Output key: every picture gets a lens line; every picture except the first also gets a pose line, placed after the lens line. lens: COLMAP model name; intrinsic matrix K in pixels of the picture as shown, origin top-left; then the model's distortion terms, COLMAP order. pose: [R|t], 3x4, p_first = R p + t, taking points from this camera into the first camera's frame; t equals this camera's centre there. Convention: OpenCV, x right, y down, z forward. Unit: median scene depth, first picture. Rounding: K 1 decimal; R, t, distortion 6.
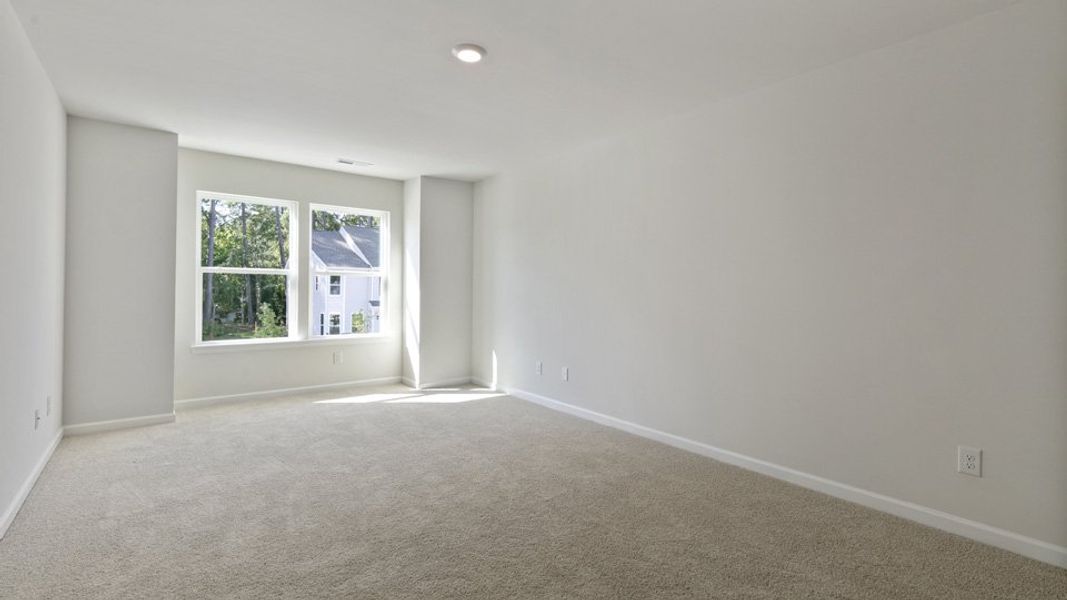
lens RADIAL K [[489.2, 0, 533.2], [0, 489.2, 293.1], [0, 0, 1]] dist [0.005812, 0.000107]
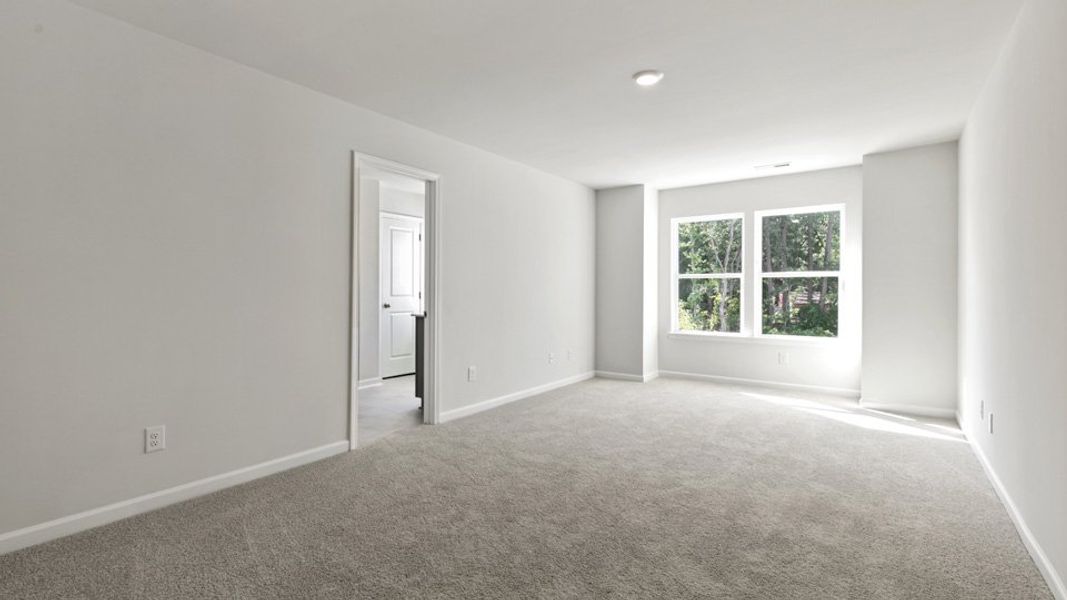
lens RADIAL K [[489.2, 0, 532.8], [0, 489.2, 296.9], [0, 0, 1]] dist [0.005812, 0.000107]
pose [[0.274846, 0.006749, -0.961464, 0.626346], [-0.006027, 0.999968, 0.005297, 0.004573], [0.961469, 0.004339, 0.274878, 0.314134]]
